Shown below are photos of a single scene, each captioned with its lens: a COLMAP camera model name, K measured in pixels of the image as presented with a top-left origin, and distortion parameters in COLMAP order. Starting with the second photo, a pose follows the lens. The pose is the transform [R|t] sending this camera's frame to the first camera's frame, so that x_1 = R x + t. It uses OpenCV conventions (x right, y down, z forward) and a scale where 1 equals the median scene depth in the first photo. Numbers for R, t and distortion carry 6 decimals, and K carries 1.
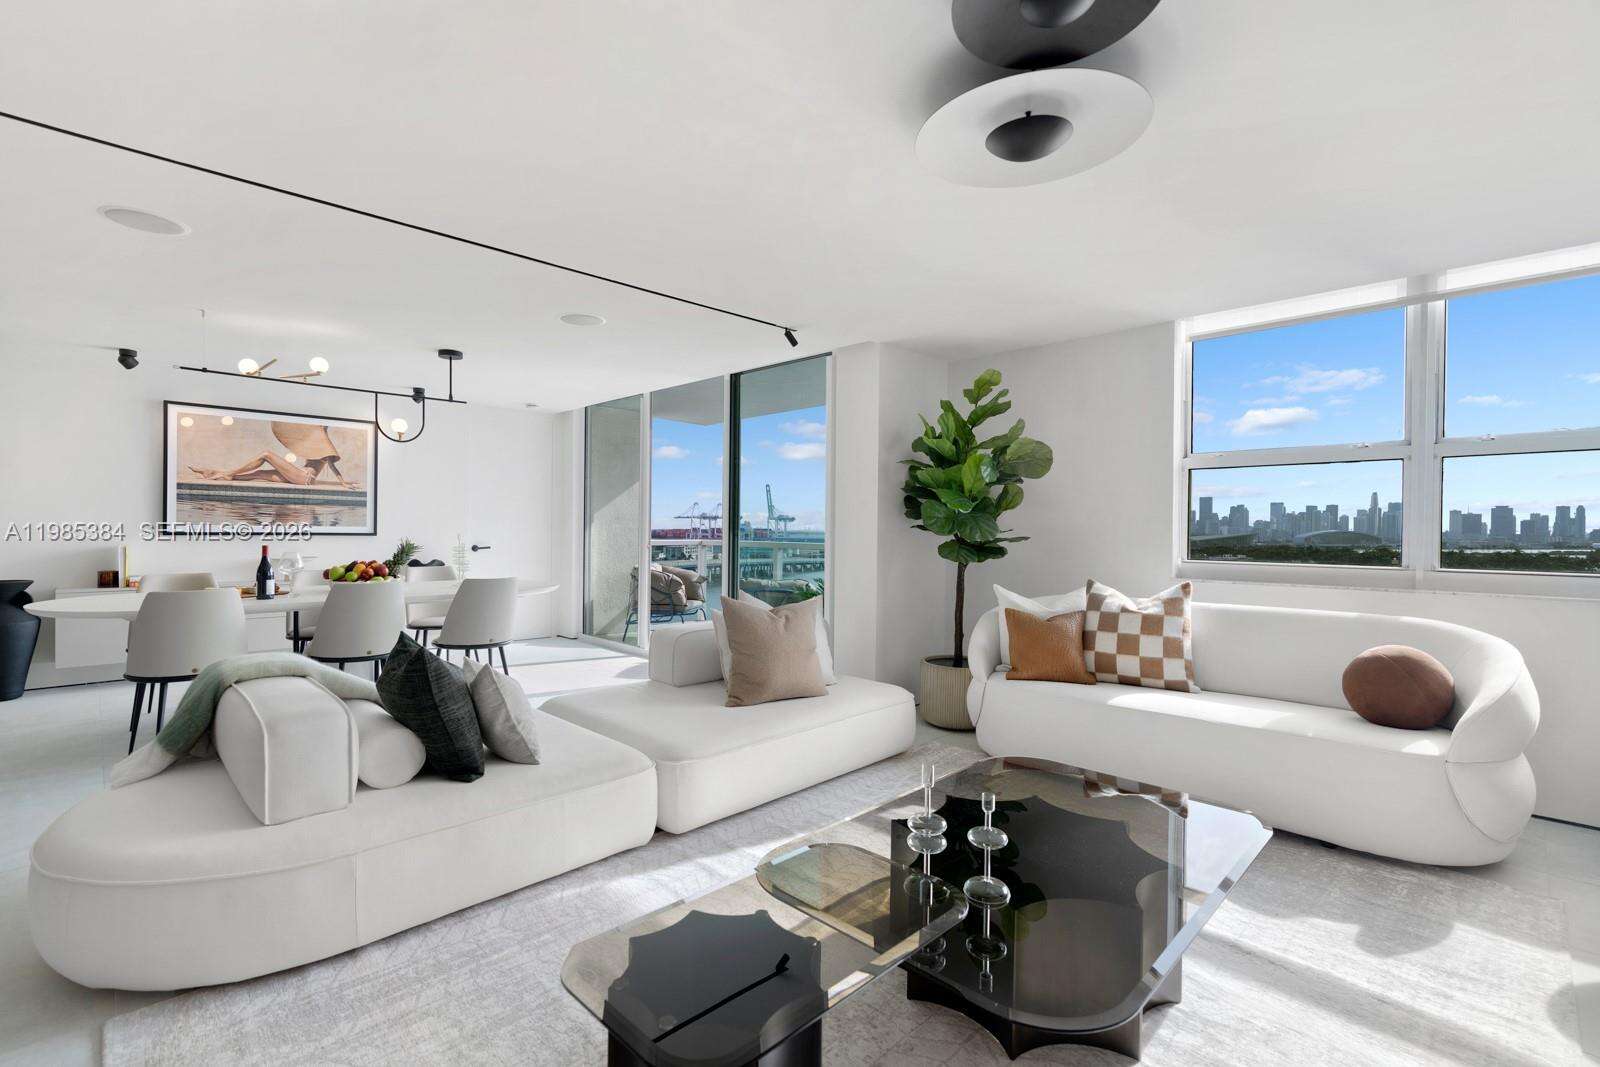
lens RADIAL K [[734.5, 0, 796.8], [0, 734.5, 528.7], [0, 0, 1]] dist [0.000931, 0.002432]
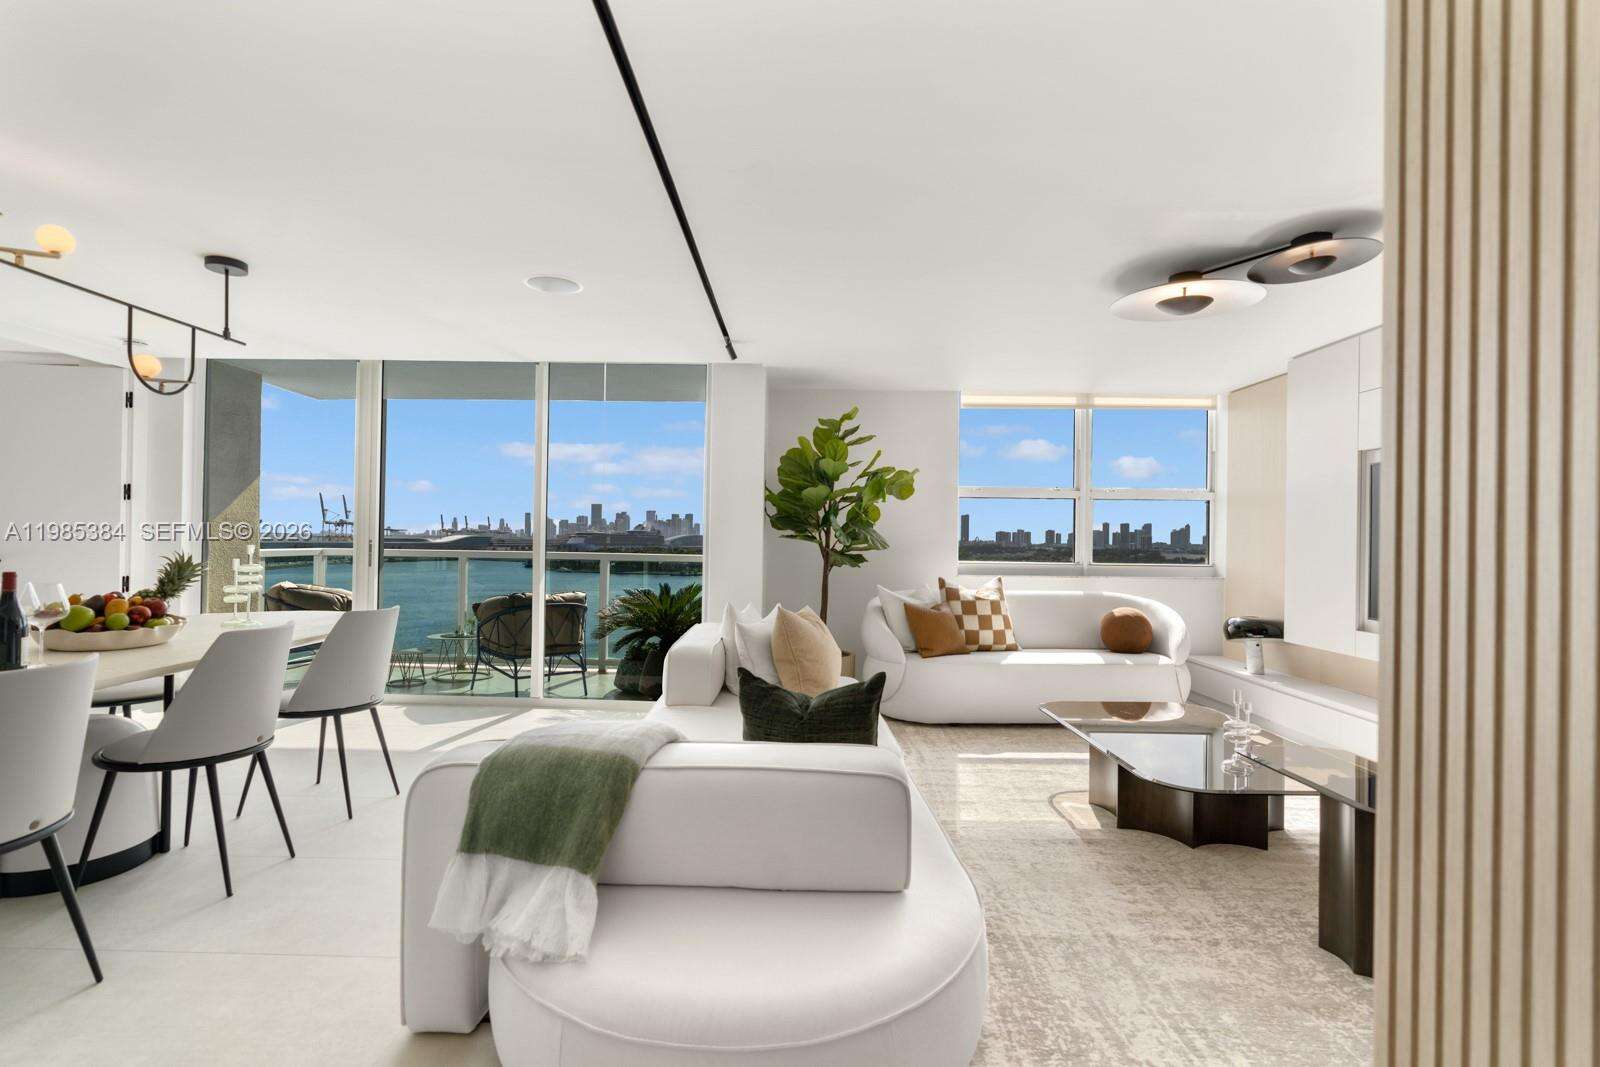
lens RADIAL K [[734.5, 0, 795.6], [0, 734.5, 538.3], [0, 0, 1]] dist [0.000931, 0.002432]
pose [[0.707755, 0.000579, 0.706457, -0.695368], [-0.006699, 0.999960, 0.005892, -0.007483], [-0.706426, -0.008903, 0.707731, 0.232401]]
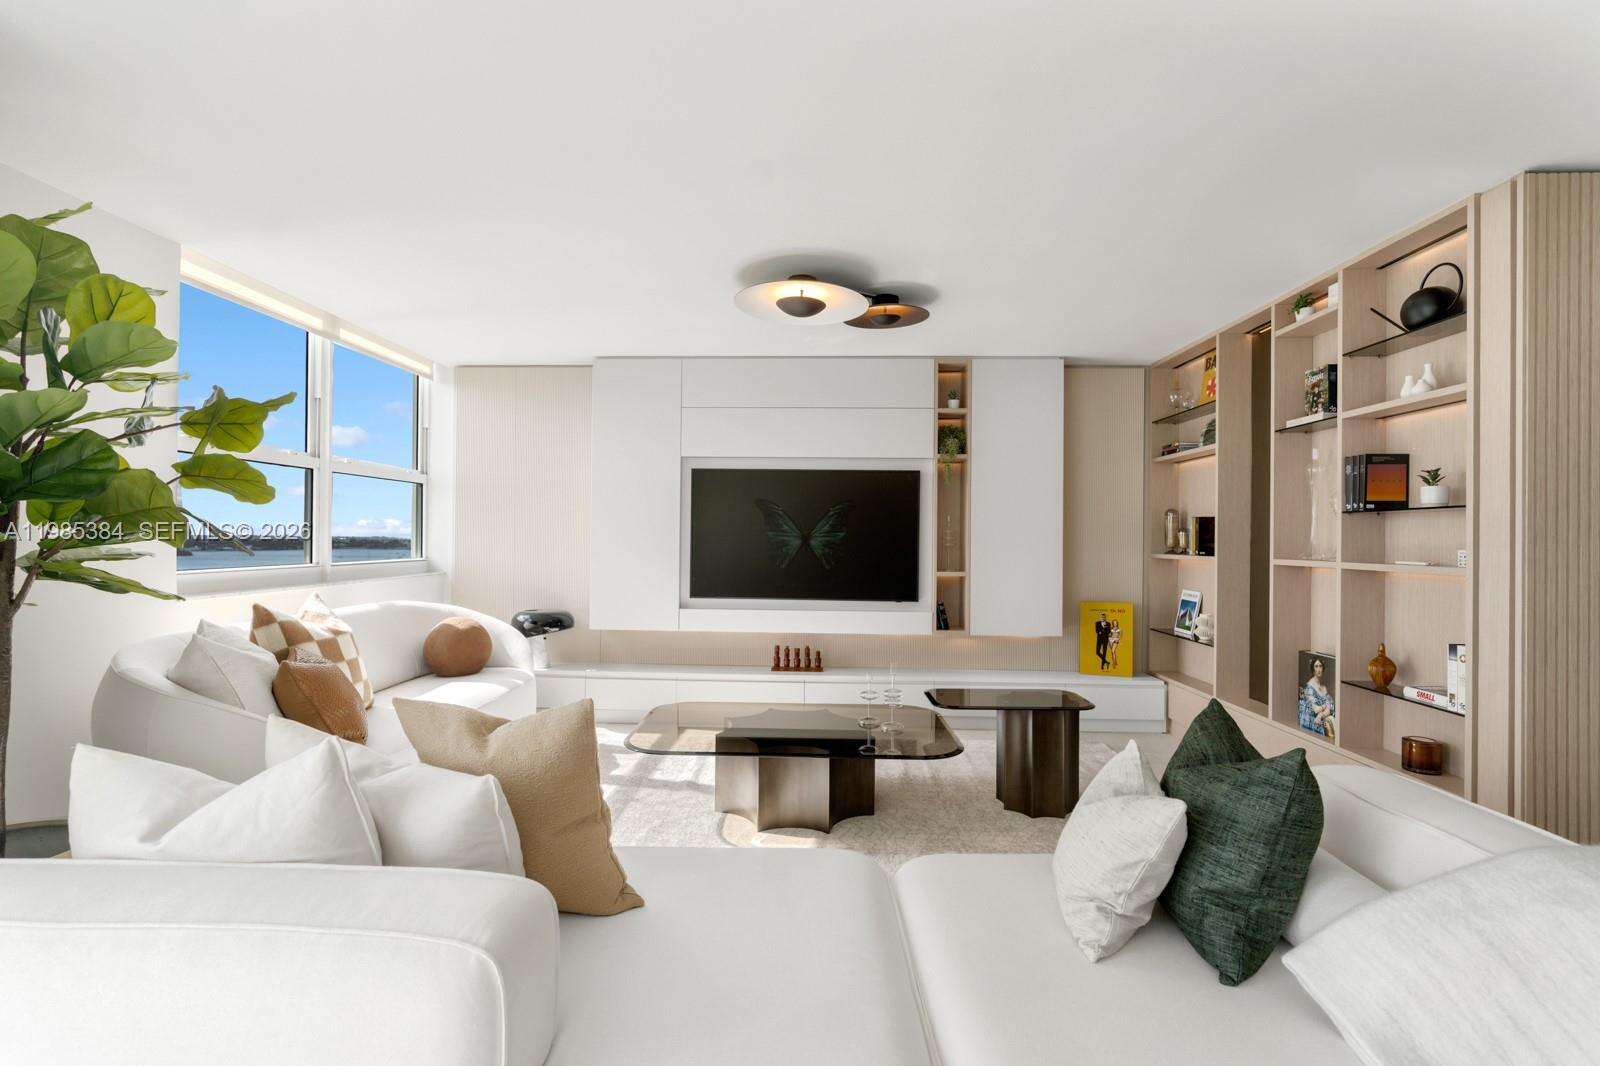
lens RADIAL K [[734.5, 0, 795.5], [0, 734.5, 526.1], [0, 0, 1]] dist [0.000931, 0.002432]
pose [[-0.681153, -0.002485, 0.732137, -0.437404], [-0.012565, 0.999887, -0.008296, -0.005231], [-0.732033, -0.014850, -0.681107, 1.053897]]
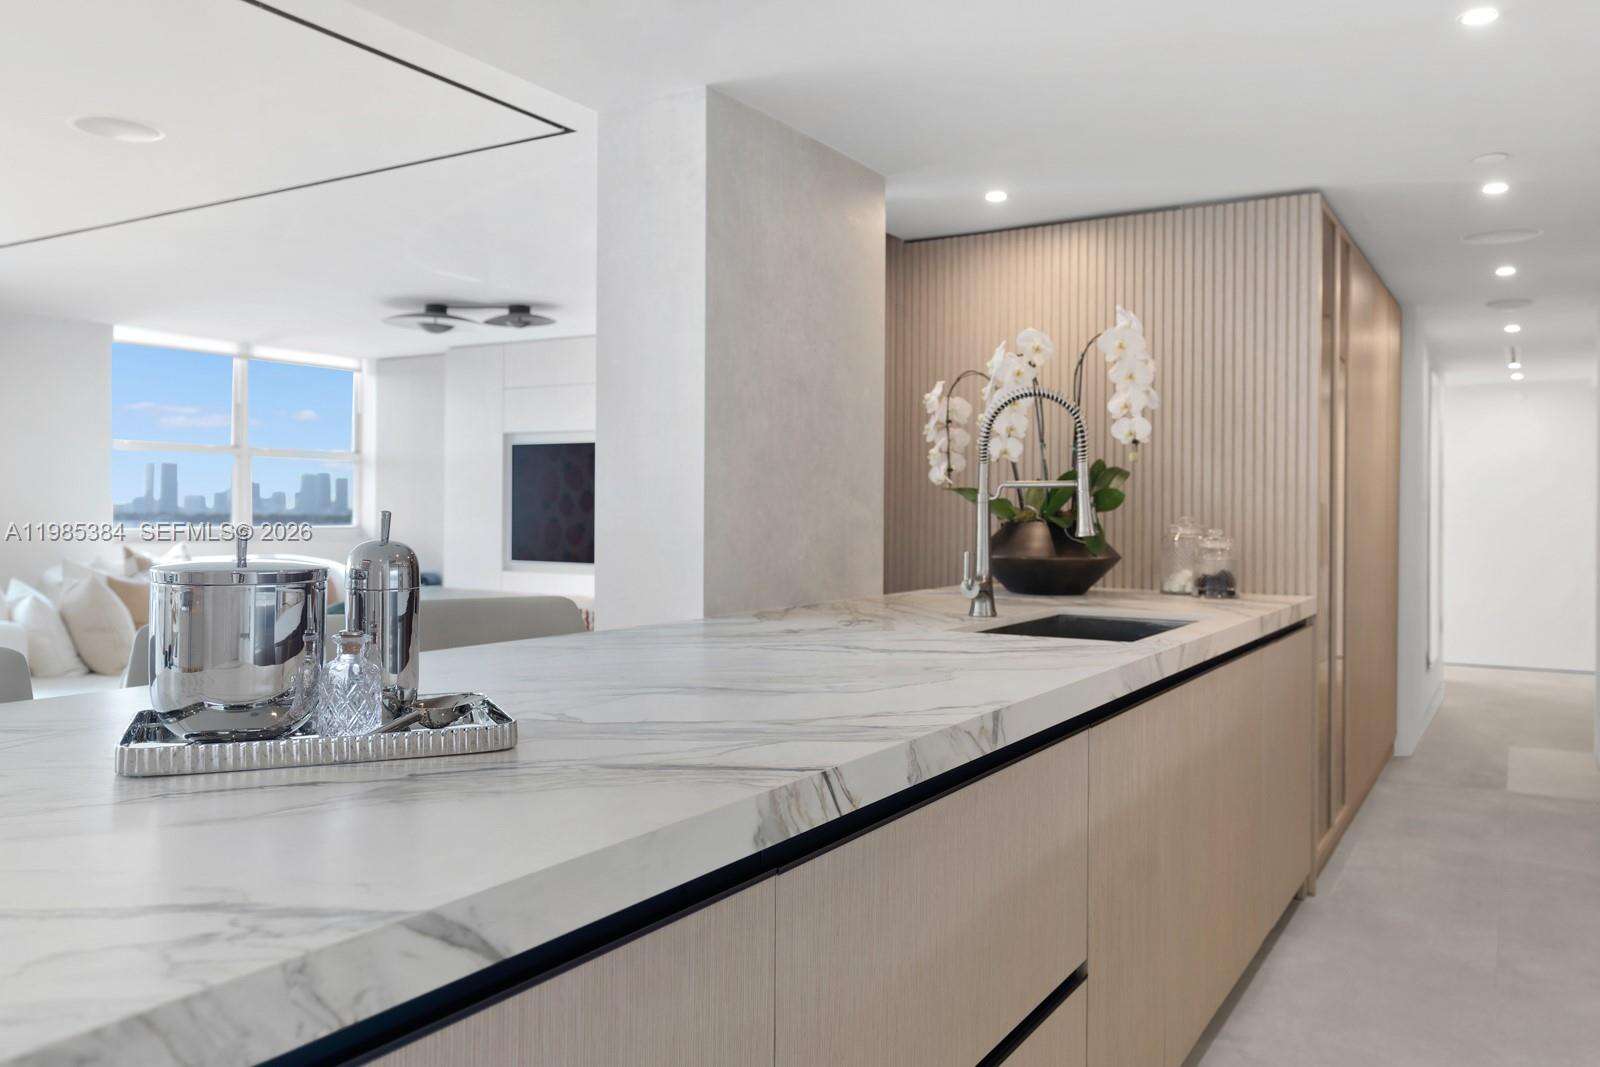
lens RADIAL K [[1219.0, 0, 813.7], [0, 1219.0, 506.1], [0, 0, 1]] dist [-0.011630, 0.020189]
pose [[-0.261850, -0.010156, 0.965055, -1.671248], [-0.008106, 0.999932, 0.008324, -0.017621], [-0.965075, -0.005643, -0.261914, 0.431214]]
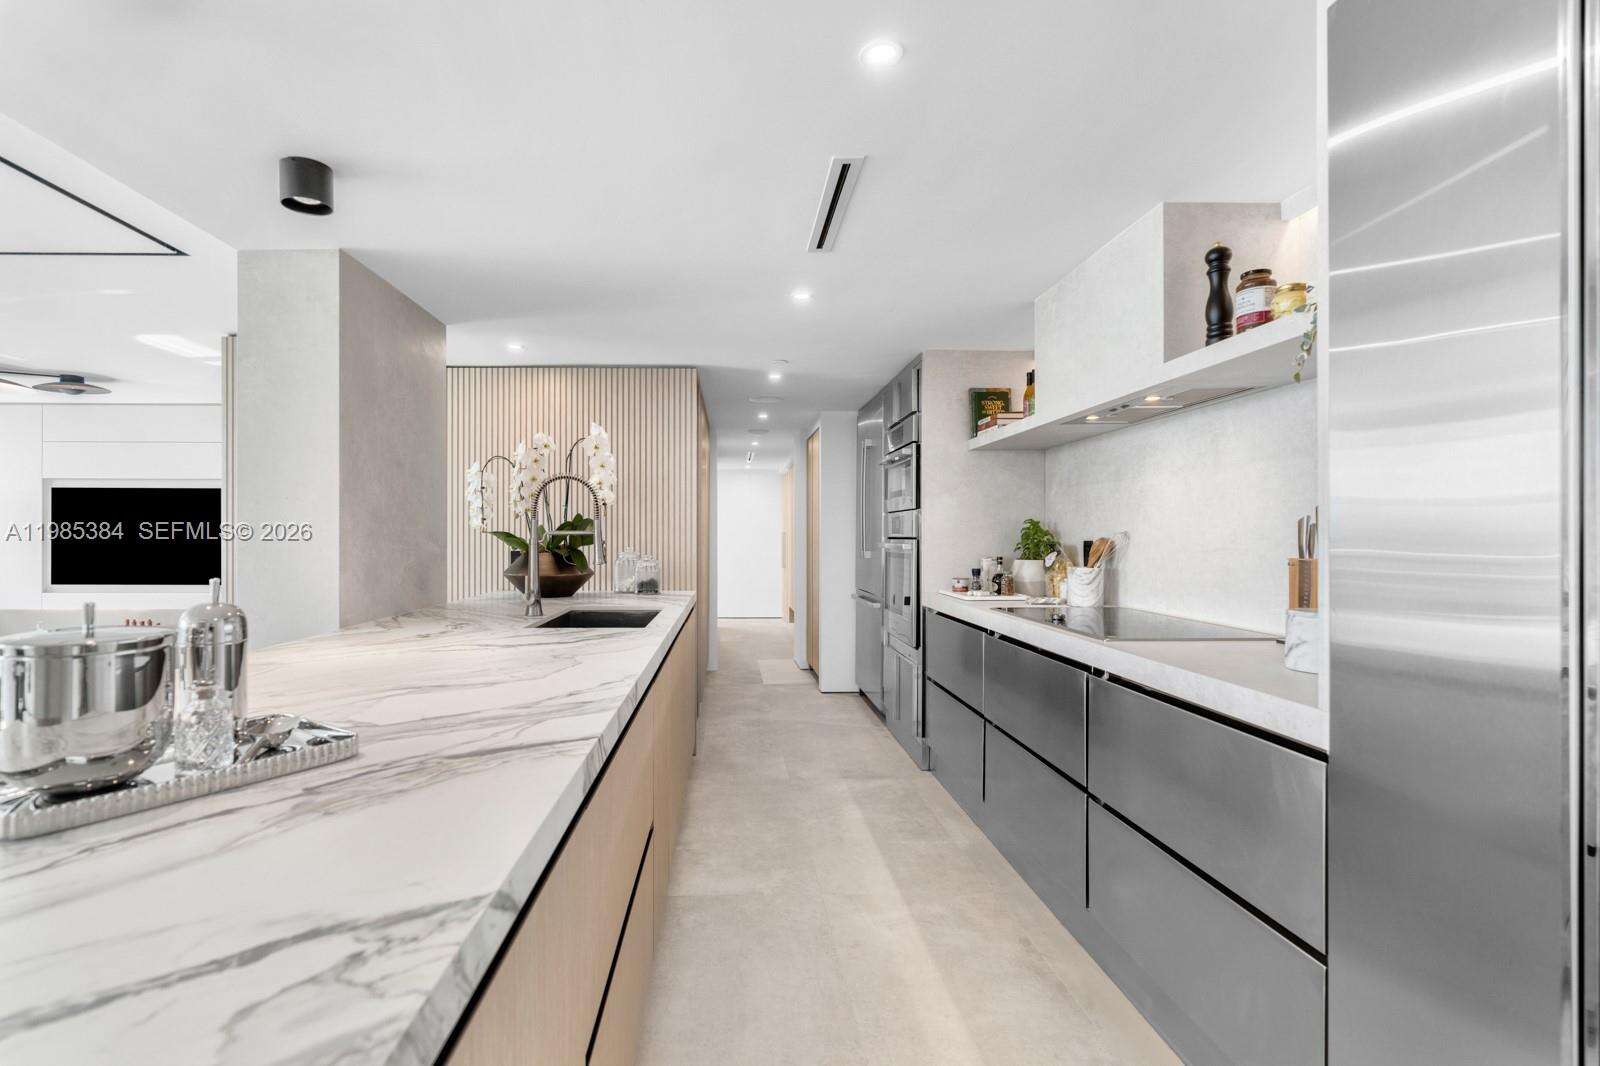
lens RADIAL K [[734.5, 0, 748.0], [0, 734.5, 533.3], [0, 0, 1]] dist [0.000931, 0.002432]
pose [[-0.730981, -0.011559, 0.682300, -1.622803], [-0.009382, 0.999932, 0.006889, -0.031640], [-0.682333, -0.001366, -0.731040, 0.516908]]
